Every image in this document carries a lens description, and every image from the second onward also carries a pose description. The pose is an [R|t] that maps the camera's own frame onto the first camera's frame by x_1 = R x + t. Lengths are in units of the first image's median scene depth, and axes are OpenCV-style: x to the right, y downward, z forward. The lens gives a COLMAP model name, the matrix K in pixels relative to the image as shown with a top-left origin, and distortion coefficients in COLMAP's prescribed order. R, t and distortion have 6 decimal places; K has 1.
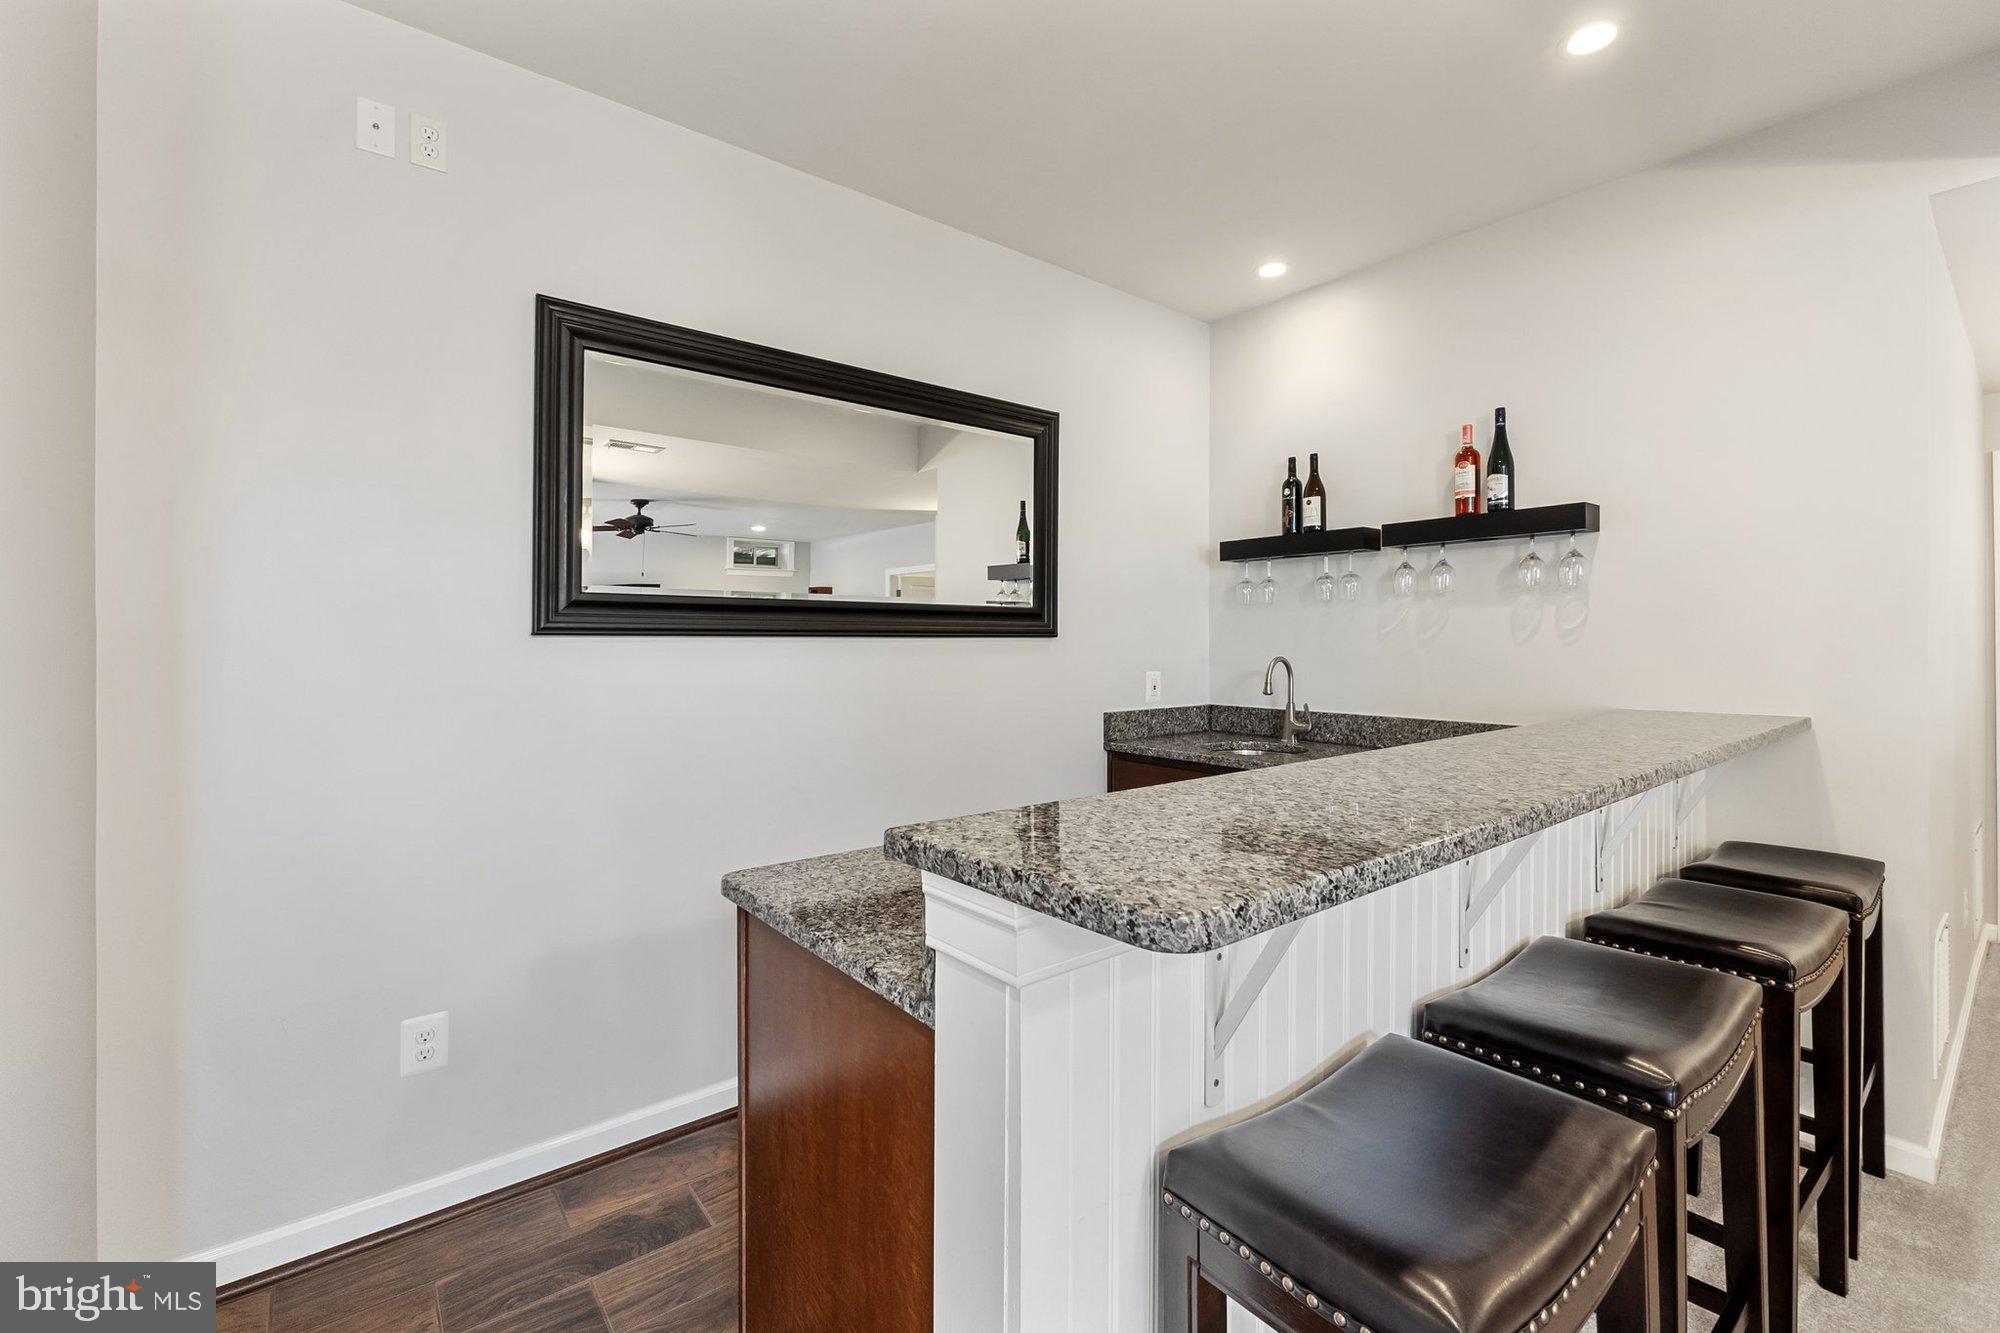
lens RADIAL K [[838.4, 0, 1006.8], [0, 838.4, 645.8], [0, 0, 1]] dist [-0.002820, -0.000853]
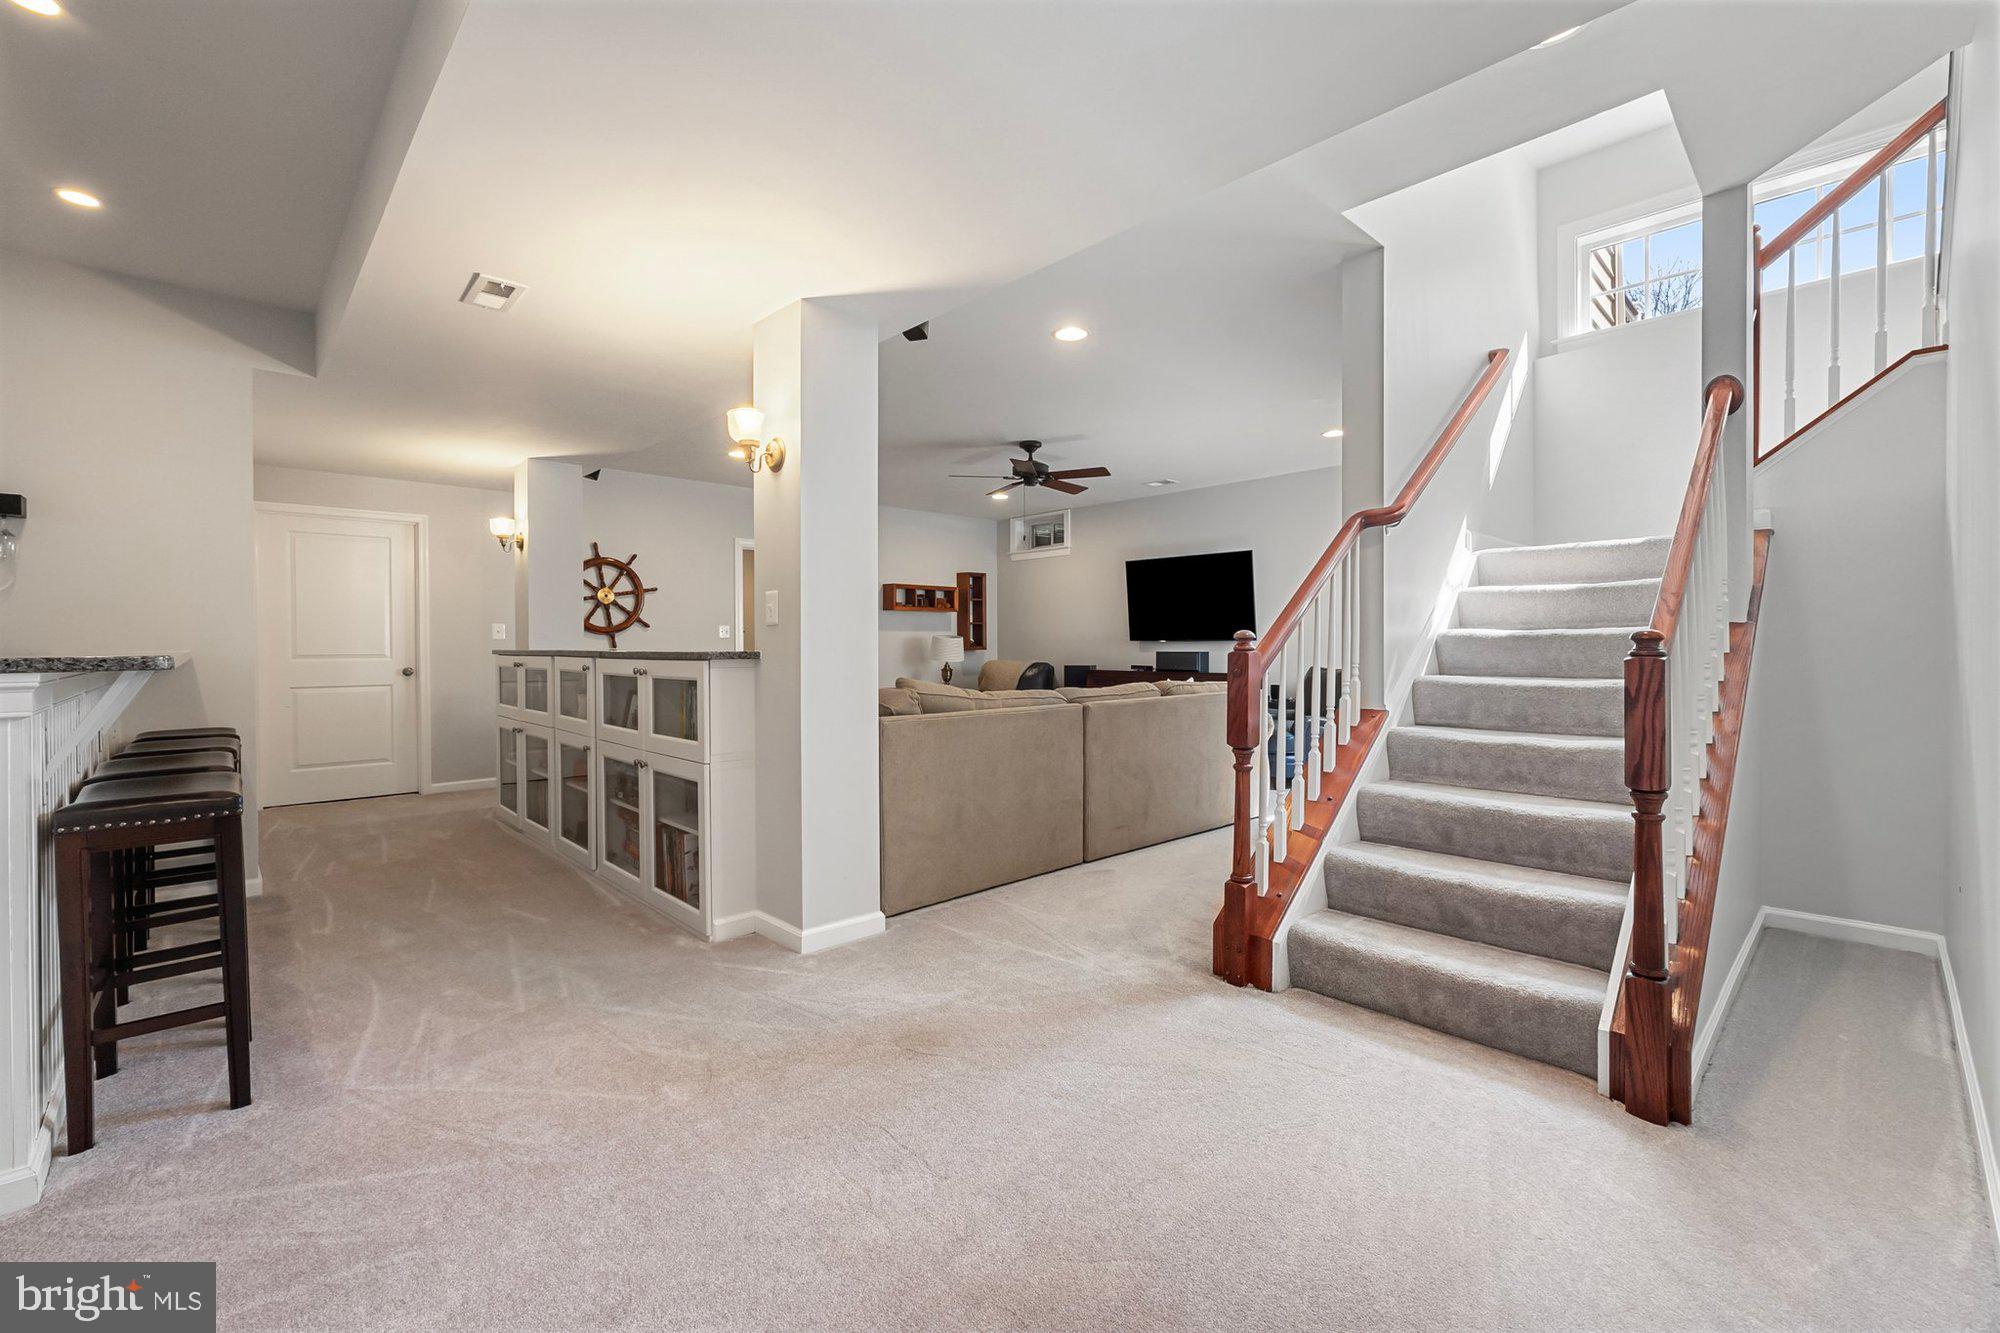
lens RADIAL K [[838.4, 0, 1006.8], [0, 838.4, 645.8], [0, 0, 1]] dist [-0.002820, -0.000853]
pose [[-0.077604, 0.001636, 0.996983, -0.673796], [0.007487, 0.999971, -0.001058, 0.070562], [-0.996956, 0.007382, -0.077614, -0.392194]]
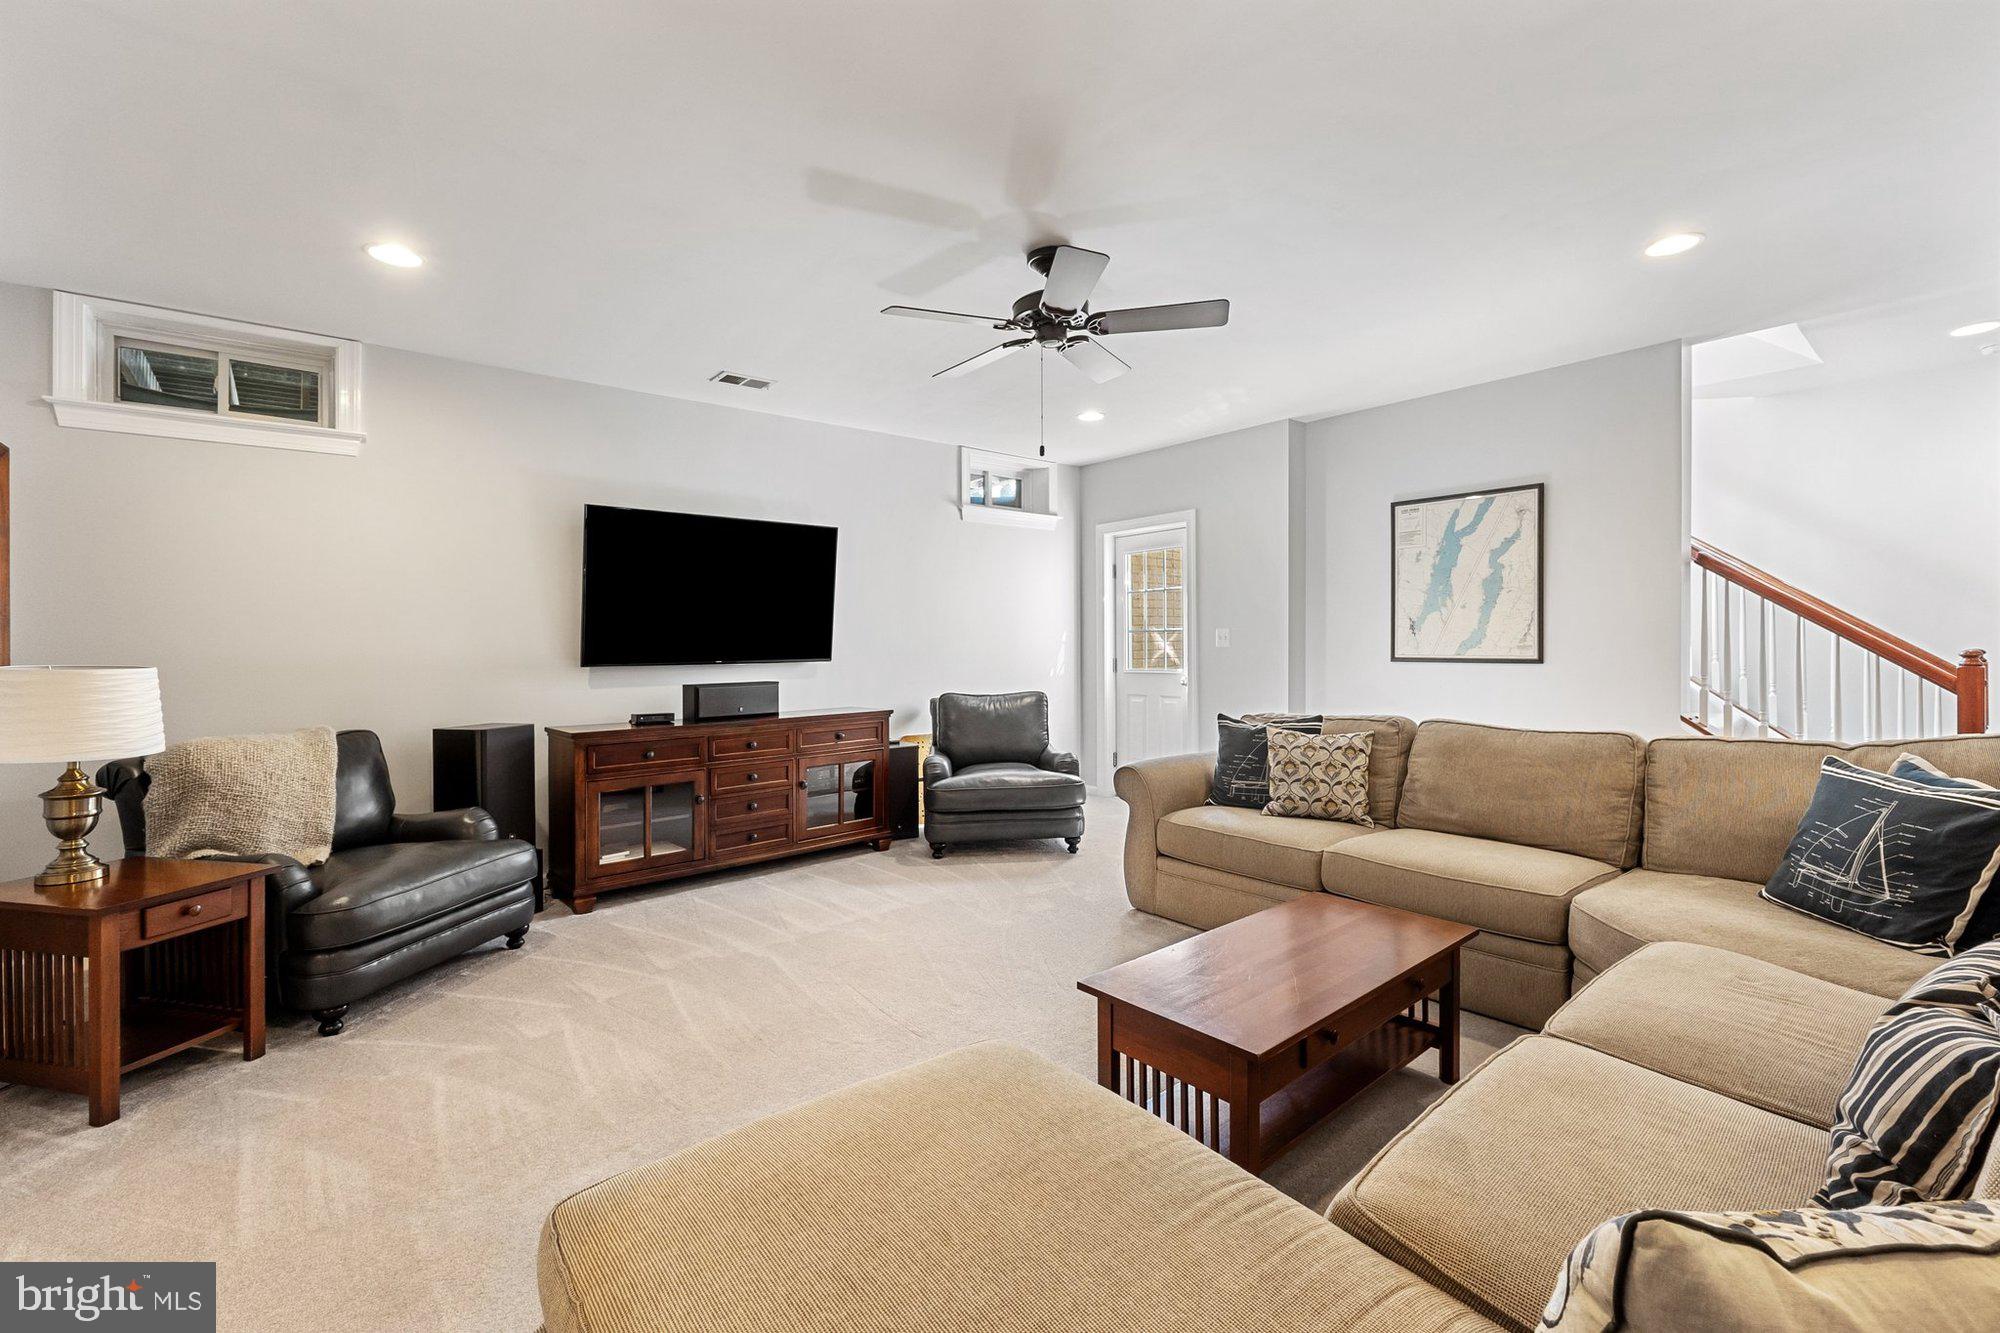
lens RADIAL K [[838.4, 0, 1006.8], [0, 838.4, 645.8], [0, 0, 1]] dist [-0.002820, -0.000853]
pose [[-0.999882, 0.014870, -0.003790, 1.809184], [0.014843, 0.999865, 0.007008, 0.010641], [0.003894, 0.006950, -0.999968, 0.512538]]
